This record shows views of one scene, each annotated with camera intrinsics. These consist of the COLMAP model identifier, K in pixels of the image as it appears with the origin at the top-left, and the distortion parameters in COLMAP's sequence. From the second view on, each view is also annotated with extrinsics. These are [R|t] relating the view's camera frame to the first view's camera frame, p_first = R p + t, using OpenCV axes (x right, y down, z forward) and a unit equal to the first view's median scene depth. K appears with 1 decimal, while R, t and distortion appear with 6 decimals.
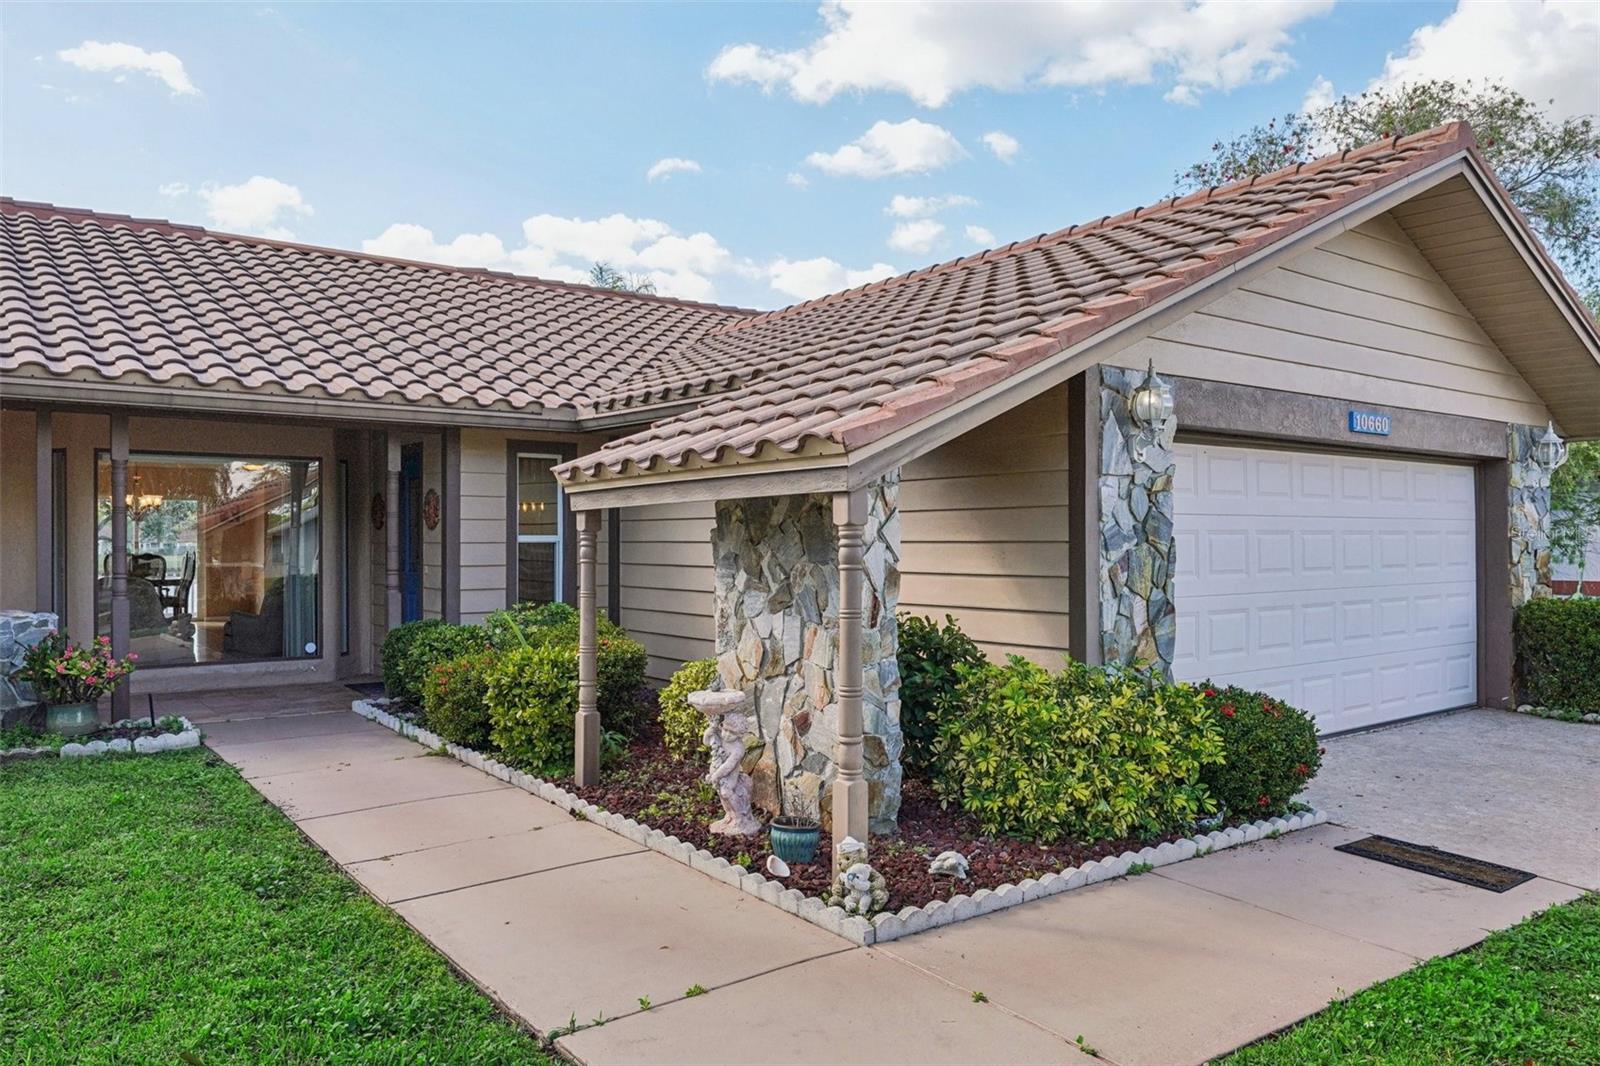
lens RADIAL K [[1115.3, 0, 800.0], [0, 1115.3, 533.0], [0, 0, 1]] dist [0.001346, 0.001367]
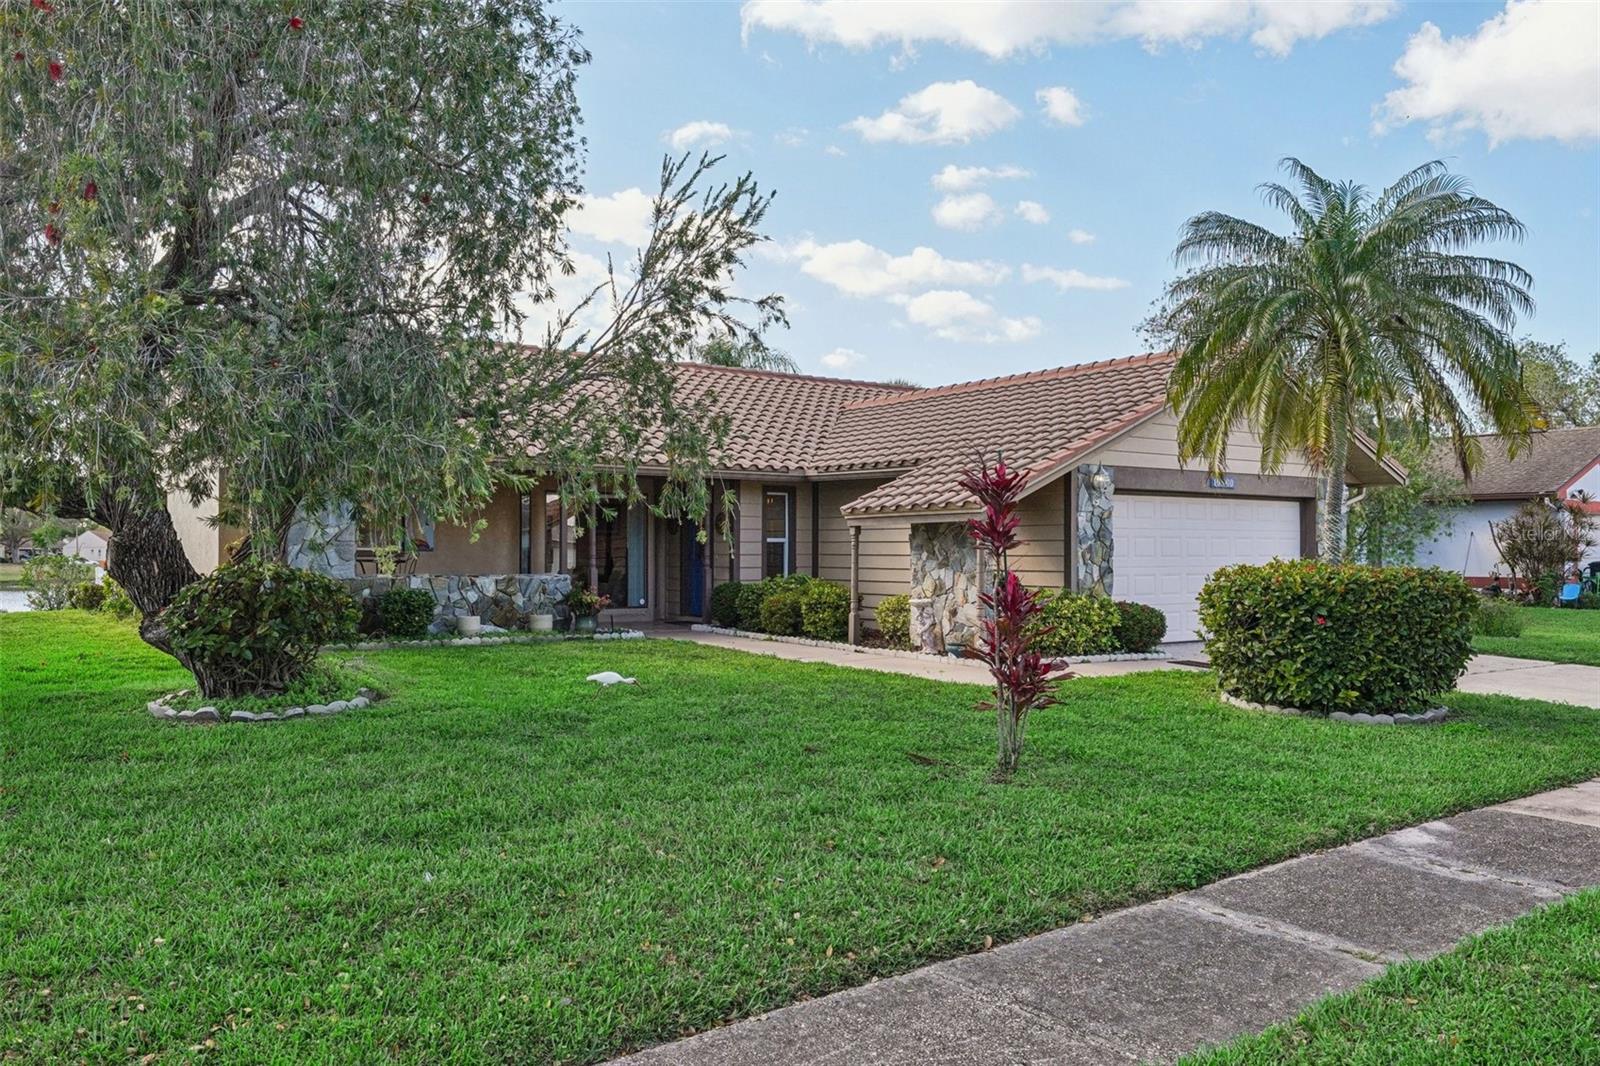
lens RADIAL K [[1171.1, 0, 800.0], [0, 1171.1, 533.0], [0, 0, 1]] dist [0.006920, 0.000538]
pose [[0.999718, 0.003568, -0.023485, -0.246960], [-0.003744, 0.999965, -0.007476, 0.012662], [0.023458, 0.007562, 0.999696, -1.428197]]
